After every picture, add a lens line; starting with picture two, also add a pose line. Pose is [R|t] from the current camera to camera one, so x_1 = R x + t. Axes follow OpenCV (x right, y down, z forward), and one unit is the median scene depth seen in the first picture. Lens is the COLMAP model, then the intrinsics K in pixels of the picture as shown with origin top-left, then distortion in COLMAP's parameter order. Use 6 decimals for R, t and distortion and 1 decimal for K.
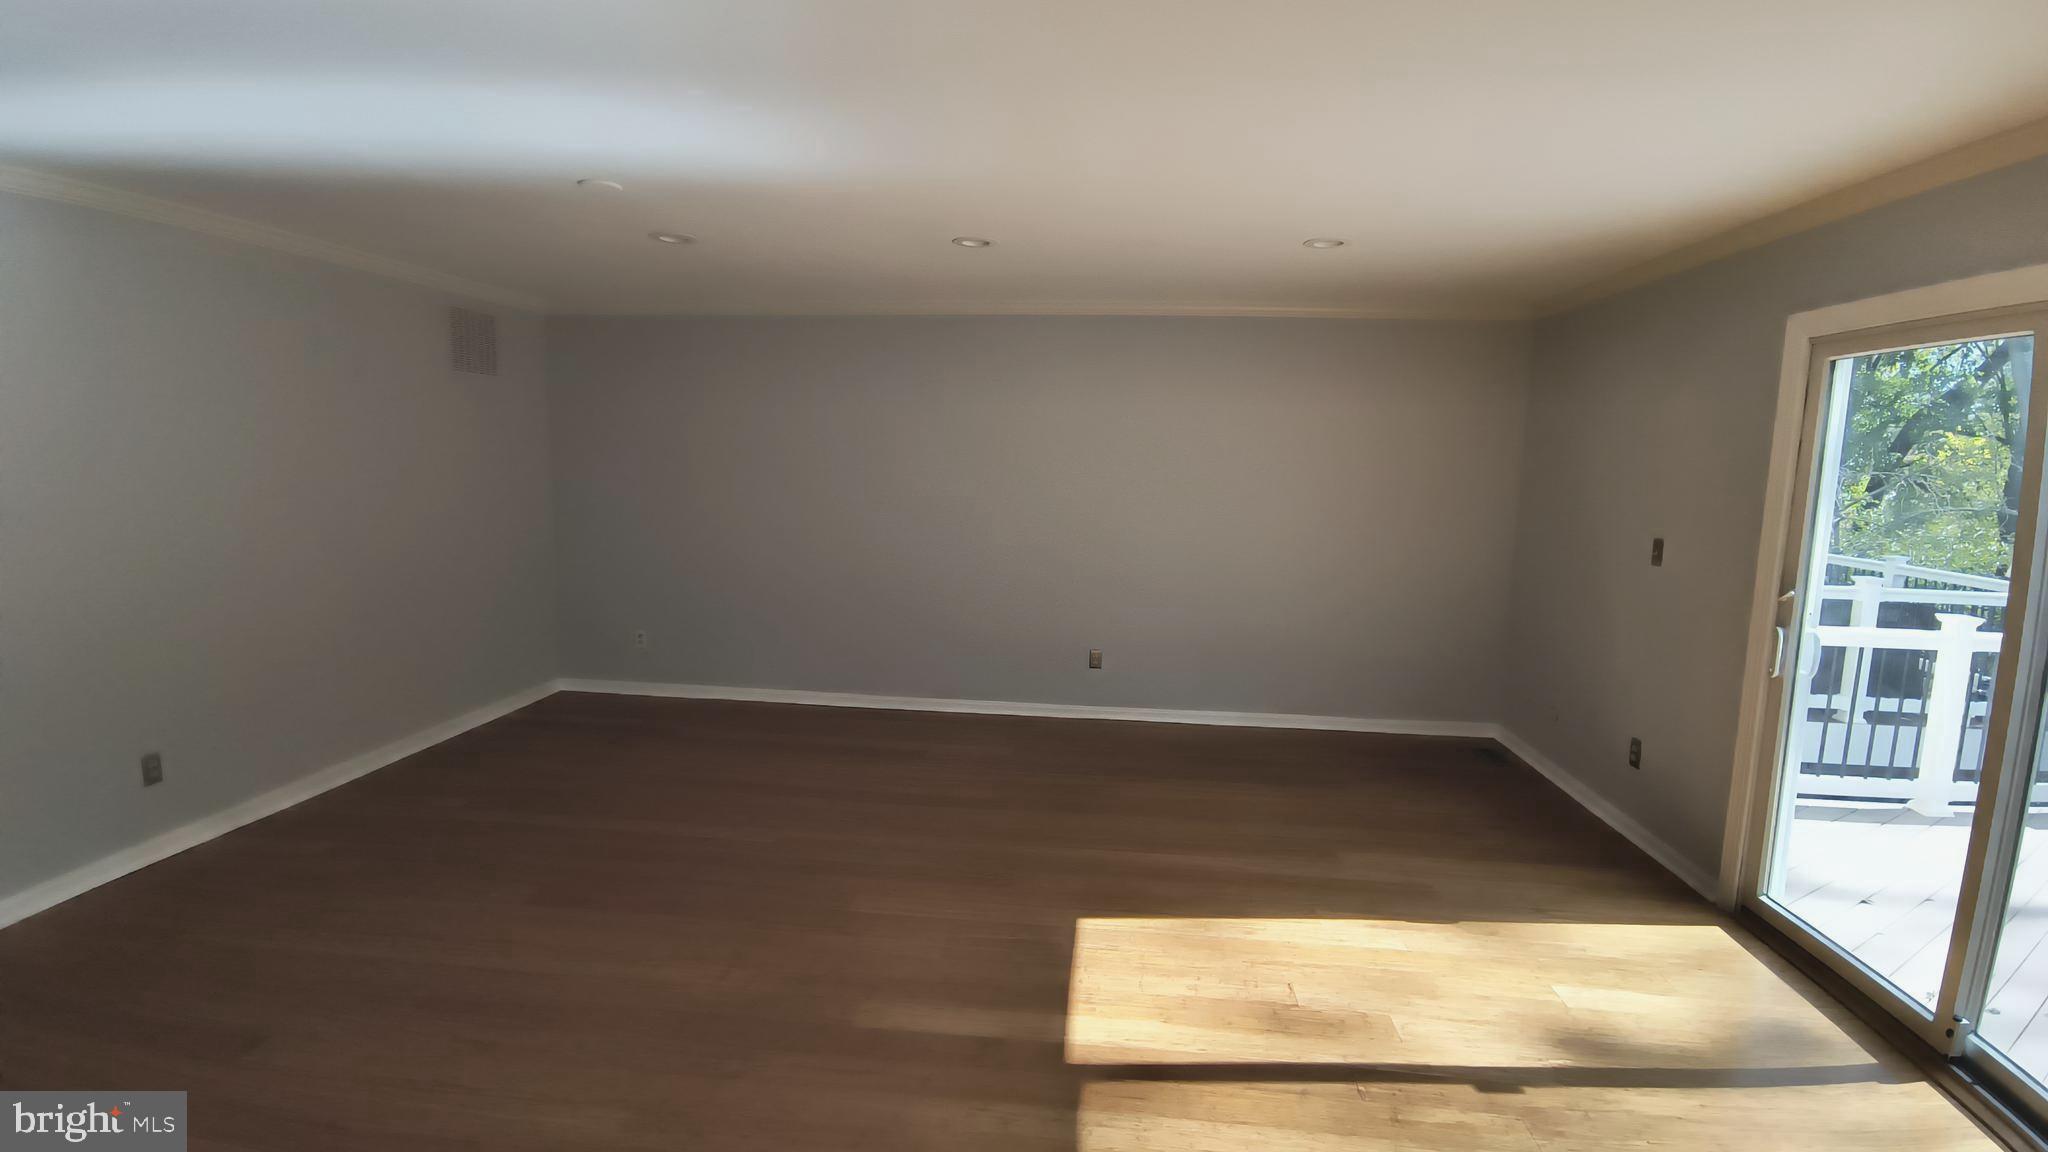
lens RADIAL K [[928.0, 0, 1010.6], [0, 928.0, 587.8], [0, 0, 1]] dist [-0.015951, -0.001348]
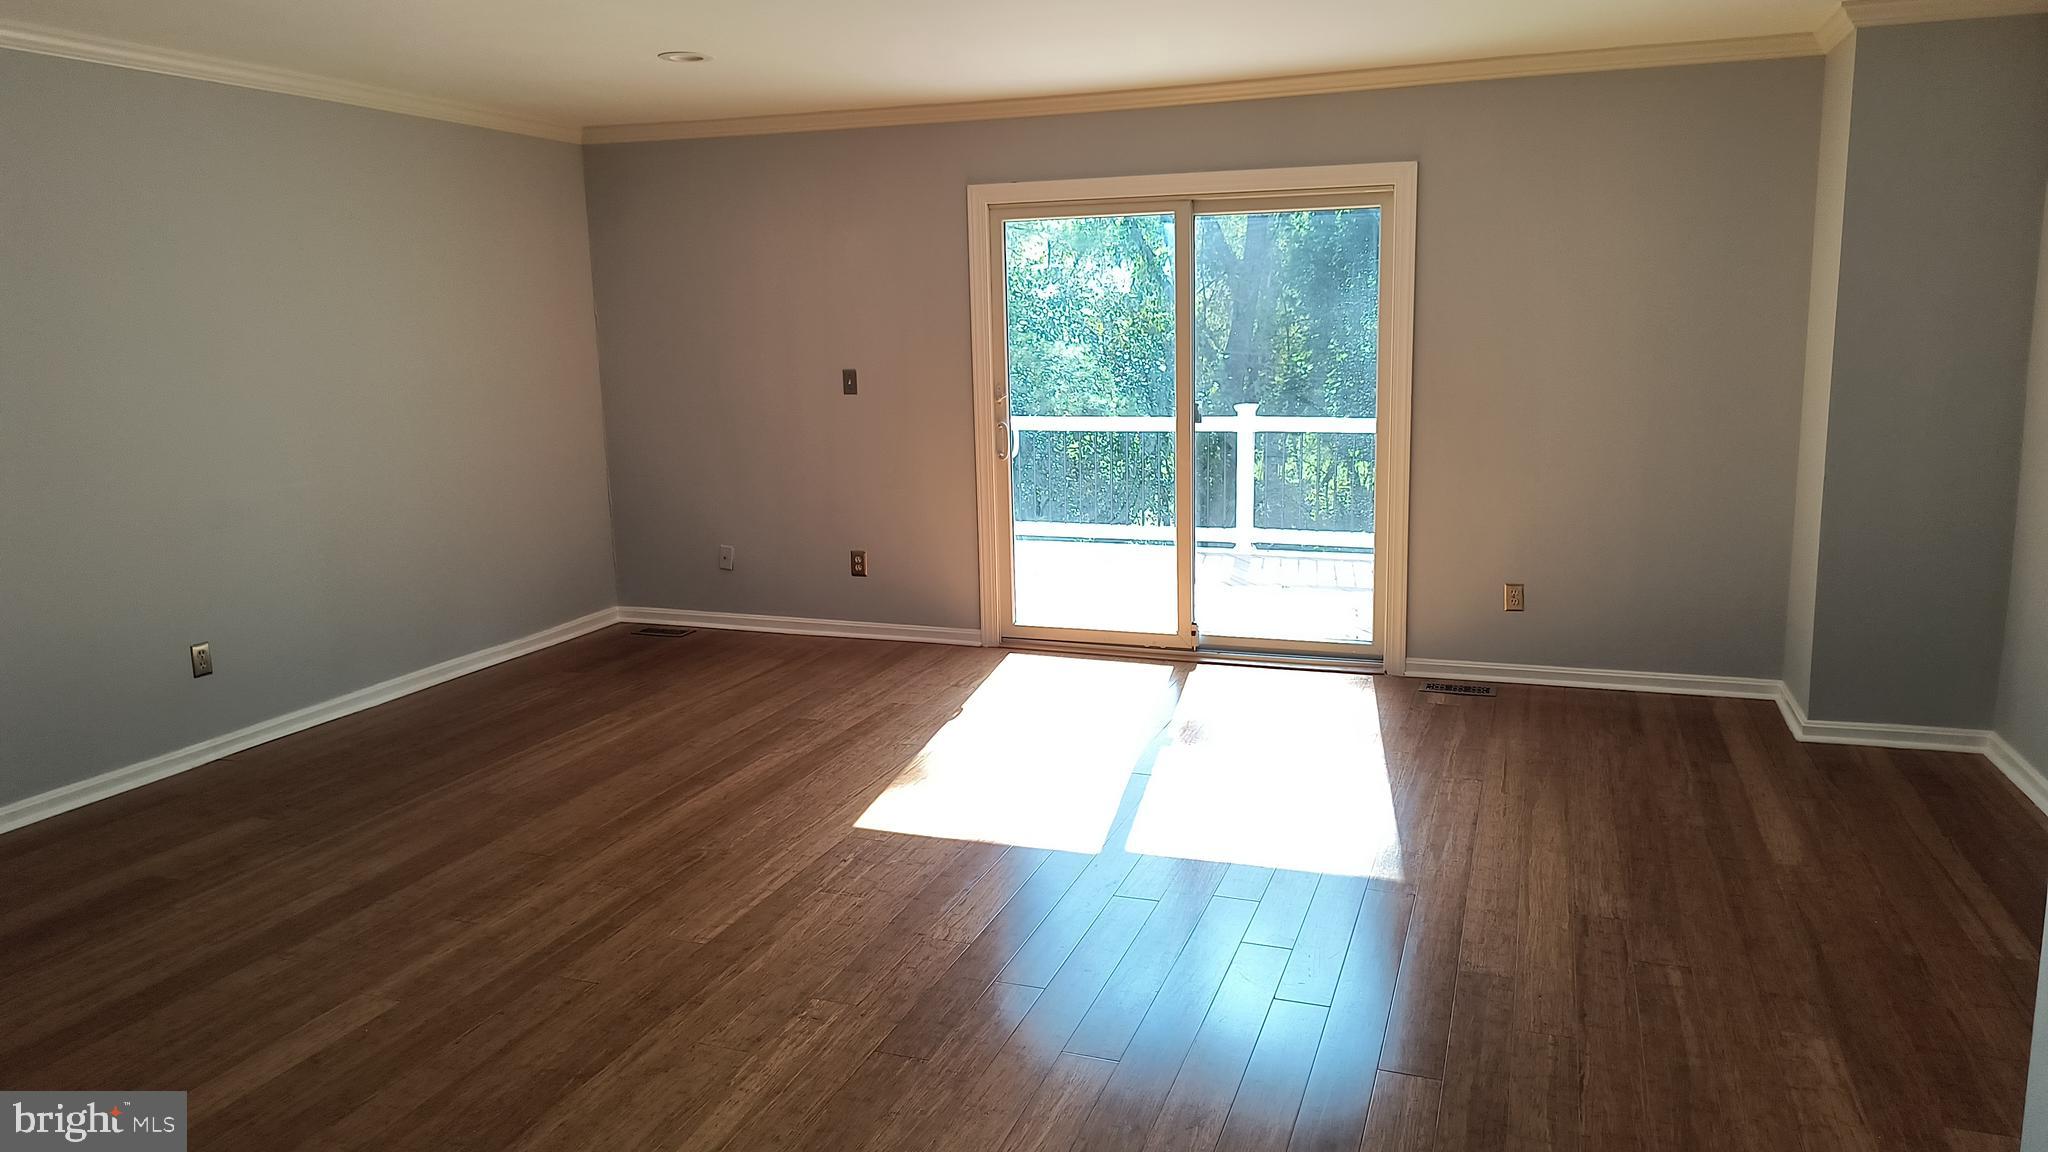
lens RADIAL K [[1358.3, 0, 1026.2], [0, 1358.3, 566.0], [0, 0, 1]] dist [0.002961, 0.000862]
pose [[0.217048, -0.189066, 0.957676, -1.083302], [0.155035, 0.975288, 0.157406, -0.059300], [-0.963771, 0.114309, 0.240997, 0.513530]]
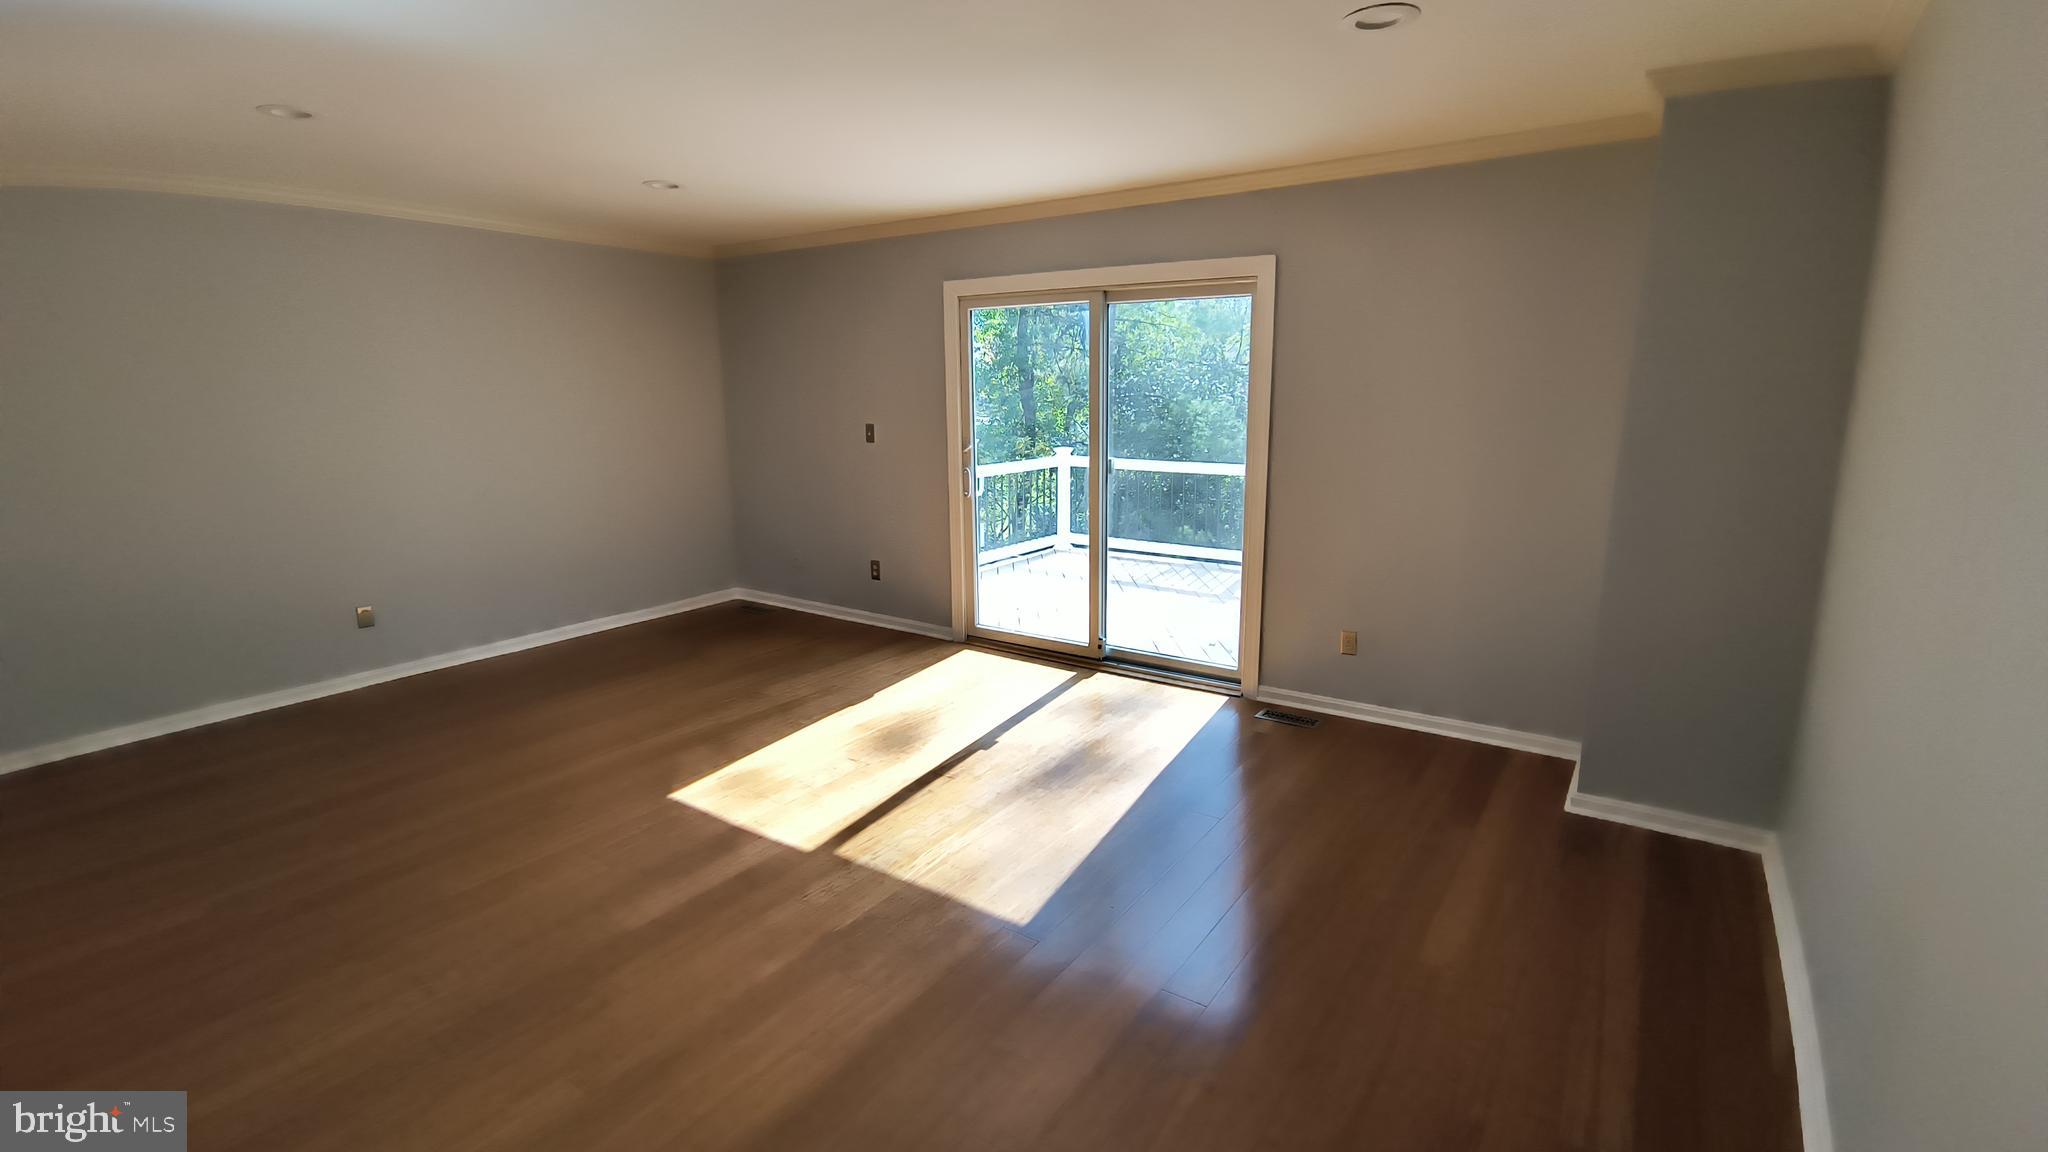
lens RADIAL K [[928.0, 0, 1022.8], [0, 928.0, 594.9], [0, 0, 1]] dist [-0.015951, -0.001348]
pose [[0.471579, -0.218506, 0.854323, -0.635710], [0.135160, 0.975277, 0.174834, -0.016748], [-0.871404, 0.033022, 0.489454, 0.072969]]
